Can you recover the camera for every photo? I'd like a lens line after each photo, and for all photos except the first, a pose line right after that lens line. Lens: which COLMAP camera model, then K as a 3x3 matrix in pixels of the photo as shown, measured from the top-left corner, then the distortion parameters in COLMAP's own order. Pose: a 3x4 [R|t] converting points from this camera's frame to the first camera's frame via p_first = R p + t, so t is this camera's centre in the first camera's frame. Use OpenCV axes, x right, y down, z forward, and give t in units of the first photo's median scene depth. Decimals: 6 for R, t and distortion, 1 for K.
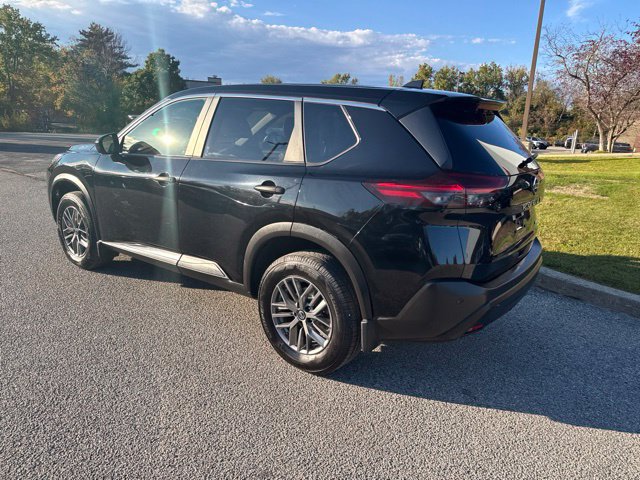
lens RADIAL K [[451.6, 0, 321.8], [0, 451.6, 239.9], [0, 0, 1]] dist [0.031494, -0.029587]
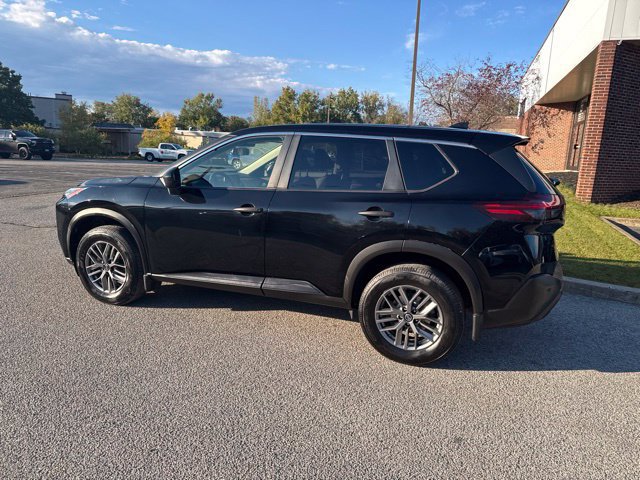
lens RADIAL K [[451.6, 0, 321.8], [0, 451.6, 242.9], [0, 0, 1]] dist [0.031494, -0.029587]
pose [[0.958397, -0.066189, 0.277658, -0.396995], [0.075807, 0.996833, -0.024036, -0.012856], [-0.275188, 0.044084, 0.960379, -0.063237]]
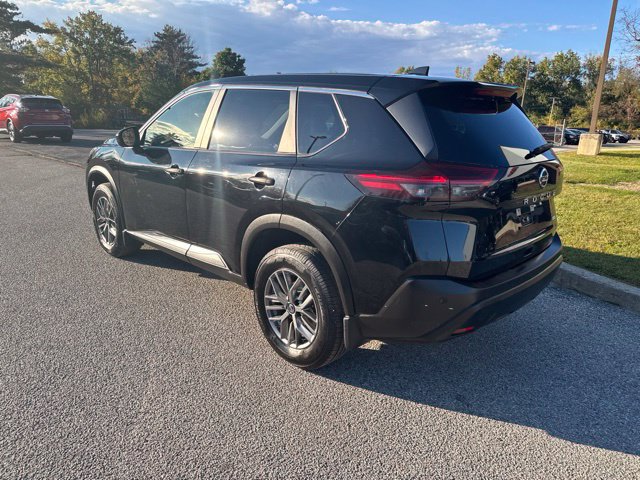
lens RADIAL K [[451.6, 0, 322.5], [0, 451.6, 238.3], [0, 0, 1]] dist [0.031494, -0.029587]
pose [[0.991135, 0.022741, -0.130897, 0.100477], [-0.021831, 0.999727, 0.008379, 0.002507], [0.131052, -0.005447, 0.991361, 0.022813]]
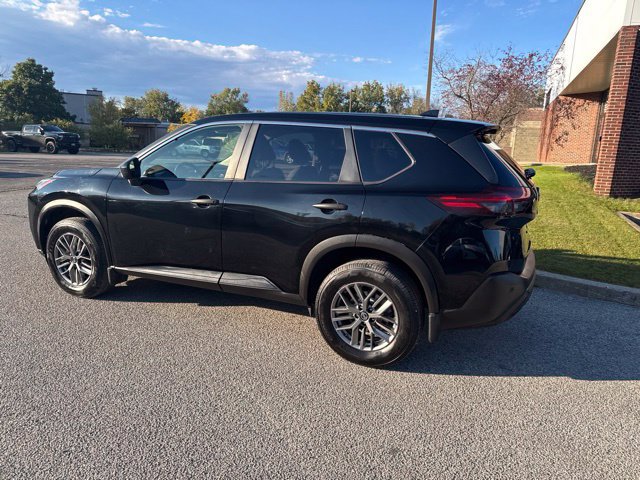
lens RADIAL K [[451.6, 0, 321.4], [0, 451.6, 238.4], [0, 0, 1]] dist [0.031494, -0.029587]
pose [[0.972906, -0.058873, 0.223579, -0.265192], [0.066038, 0.997511, -0.024700, -0.004998], [-0.221569, 0.038796, 0.974373, -0.056083]]
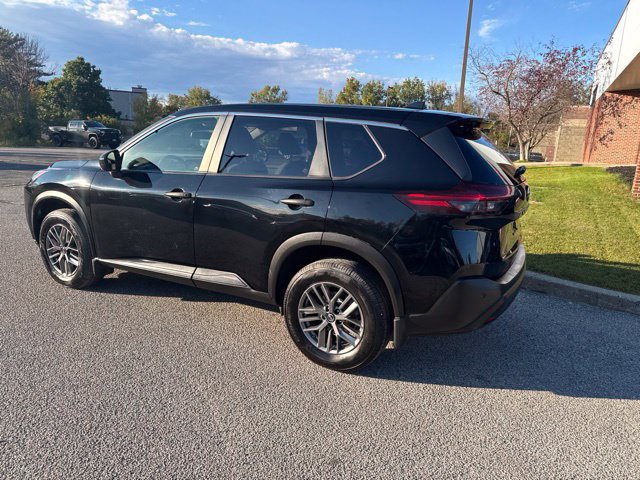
lens RADIAL K [[451.6, 0, 321.9], [0, 451.6, 243.2], [0, 0, 1]] dist [0.031494, -0.029587]
pose [[0.988818, -0.036177, 0.144671, -0.146625], [0.038638, 0.999152, -0.014237, 0.001970], [-0.144034, 0.019668, 0.989377, -0.044546]]
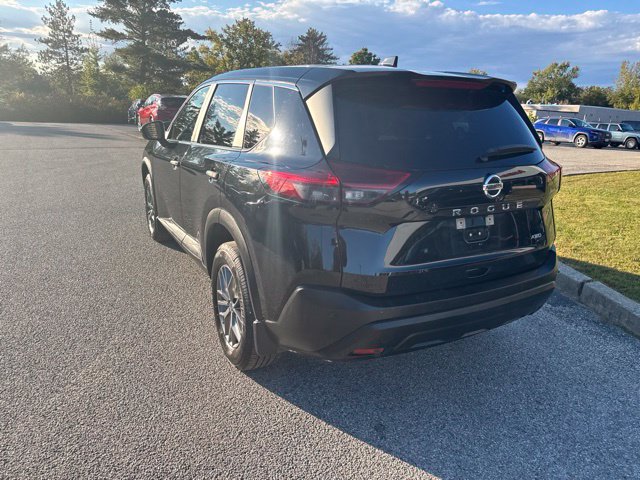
lens RADIAL K [[451.6, 0, 323.0], [0, 451.6, 239.4], [0, 0, 1]] dist [0.031494, -0.029587]
pose [[0.913771, 0.104050, -0.392677, 0.341561], [-0.101126, 0.994474, 0.028189, -0.014911], [0.393440, 0.013952, 0.919244, 0.123689]]
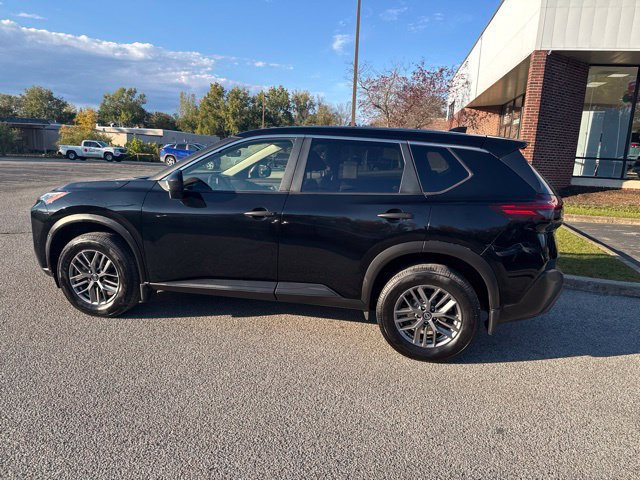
lens RADIAL K [[451.6, 0, 321.1], [0, 451.6, 241.4], [0, 0, 1]] dist [0.031494, -0.029587]
pose [[0.905054, -0.089666, 0.415737, -0.544910], [0.103587, 0.994560, -0.011000, -0.035582], [-0.412489, 0.053021, 0.909418, -0.008403]]
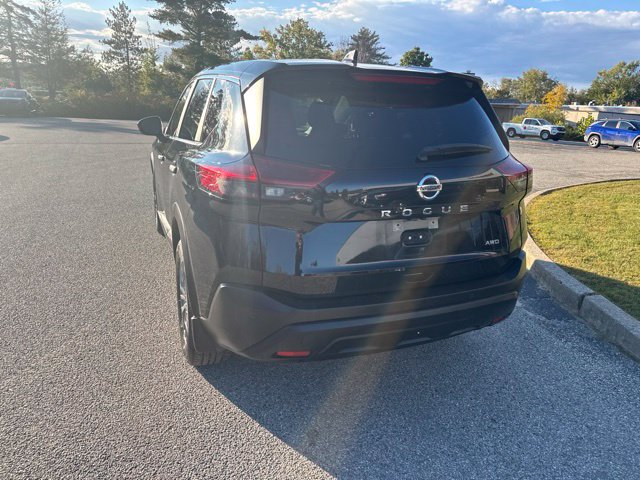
lens RADIAL K [[451.6, 0, 322.7], [0, 451.6, 239.0], [0, 0, 1]] dist [0.031494, -0.029587]
pose [[0.863983, 0.138263, -0.484166, 0.449260], [-0.135860, 0.989910, 0.040249, -0.028537], [0.484846, 0.031005, 0.874050, 0.193539]]
